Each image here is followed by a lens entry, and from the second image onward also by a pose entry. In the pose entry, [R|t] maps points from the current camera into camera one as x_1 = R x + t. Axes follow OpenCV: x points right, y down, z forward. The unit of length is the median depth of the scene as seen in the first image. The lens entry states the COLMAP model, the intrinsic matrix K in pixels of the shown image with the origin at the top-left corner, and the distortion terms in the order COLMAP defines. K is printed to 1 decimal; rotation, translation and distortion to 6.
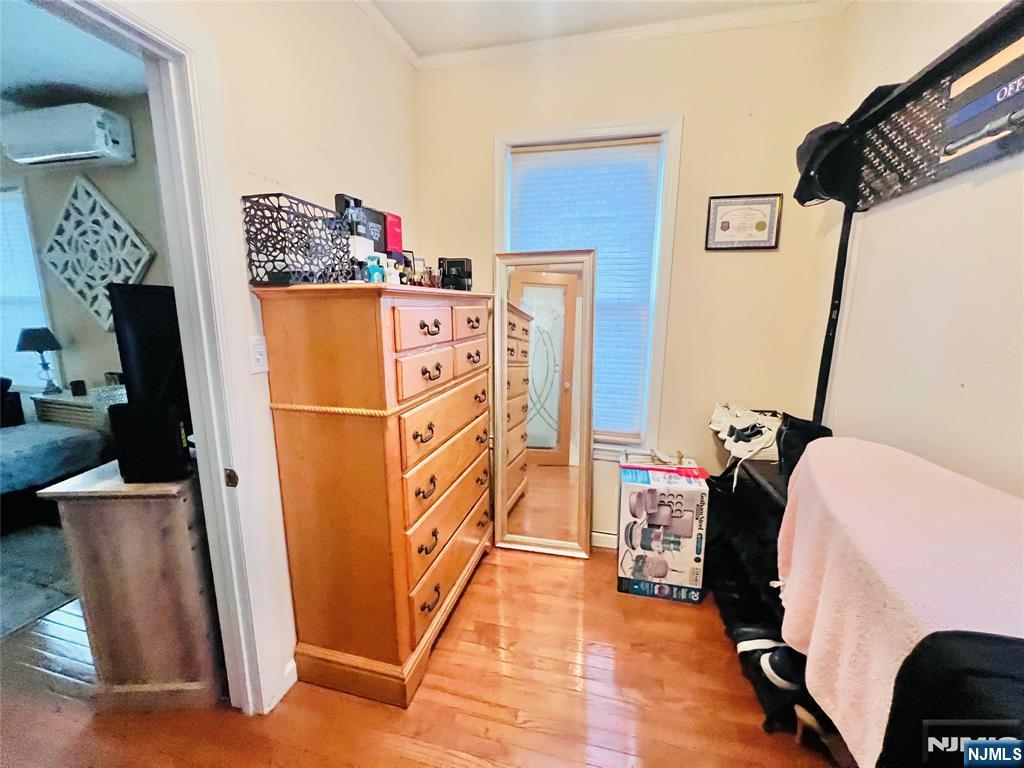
lens RADIAL K [[409.2, 0, 515.6], [0, 409.2, 381.6], [0, 0, 1]] dist [-0.002297, 0.000391]
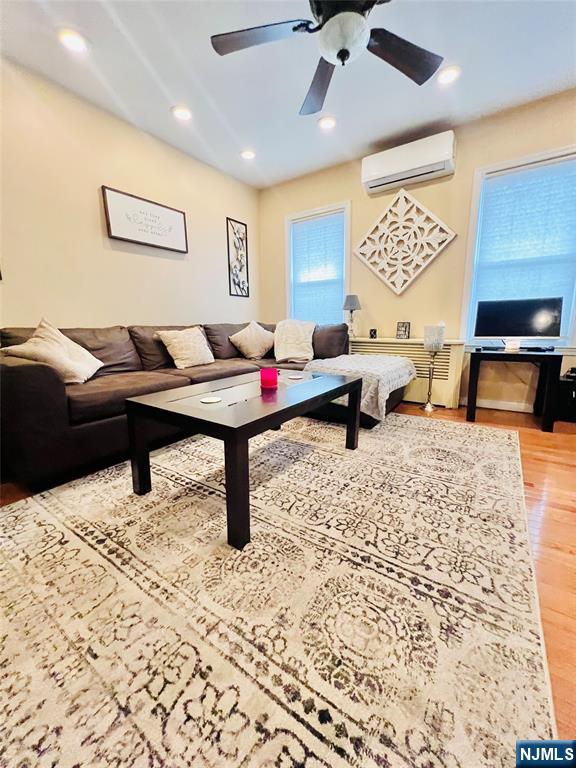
lens RADIAL K [[306.9, 0, 292.5], [0, 306.9, 380.2], [0, 0, 1]] dist [-0.002297, 0.000391]
pose [[0.937901, 0.037197, -0.344904, -1.004984], [-0.035061, 0.999308, 0.012431, 0.198451], [0.345128, 0.000434, 0.938556, -0.203253]]
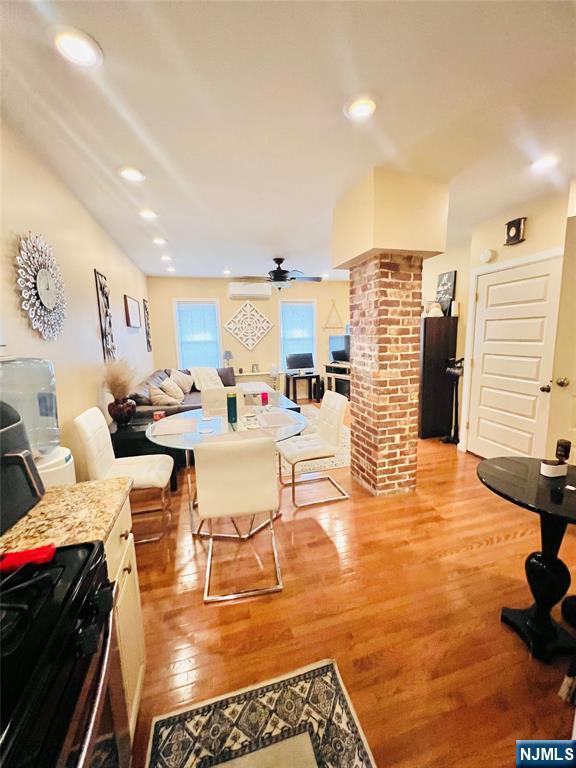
lens RADIAL K [[308.4, 0, 291.8], [0, 308.4, 382.5], [0, 0, 1]] dist [0.000156, 0.000258]
pose [[0.865982, -0.109583, 0.487921, -1.931837], [0.125107, 0.992143, 0.000783, 0.147533], [-0.484173, 0.060364, 0.872887, -1.119015]]
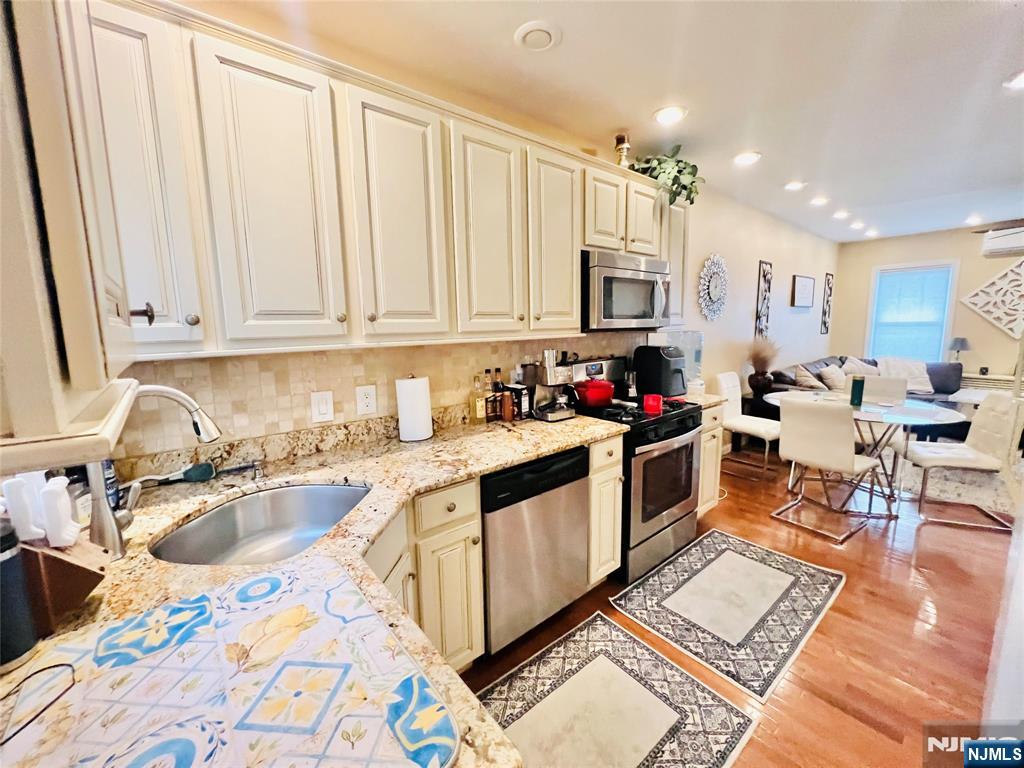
lens RADIAL K [[409.2, 0, 510.6], [0, 409.2, 378.2], [0, 0, 1]] dist [-0.002297, 0.000391]
pose [[0.800159, 0.051528, -0.597571, -1.758638], [-0.079140, 0.996662, -0.020028, 0.261958], [0.594544, 0.063317, 0.801566, -1.768928]]
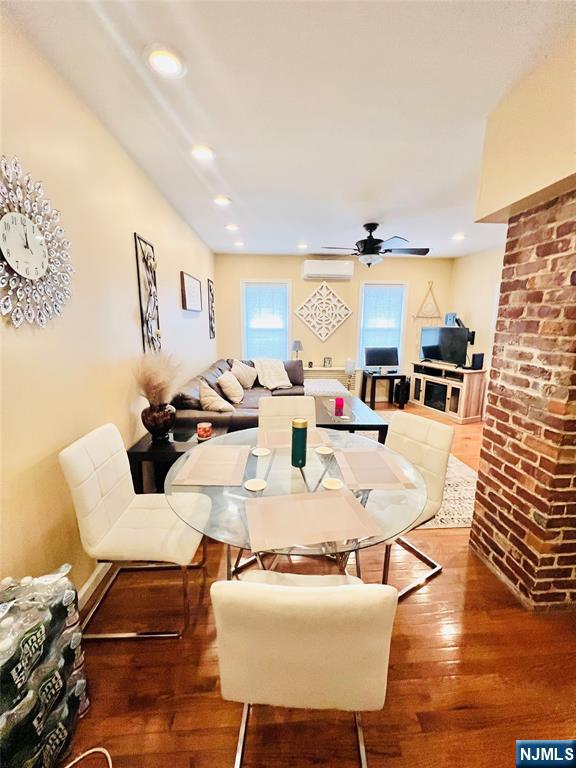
lens RADIAL K [[306.9, 0, 291.1], [0, 306.9, 383.9], [0, 0, 1]] dist [-0.002297, 0.000391]
pose [[0.955774, -0.064367, 0.286972, -1.825270], [0.058698, 0.997874, 0.028325, 0.076470], [-0.288185, -0.010227, 0.957520, -0.792485]]
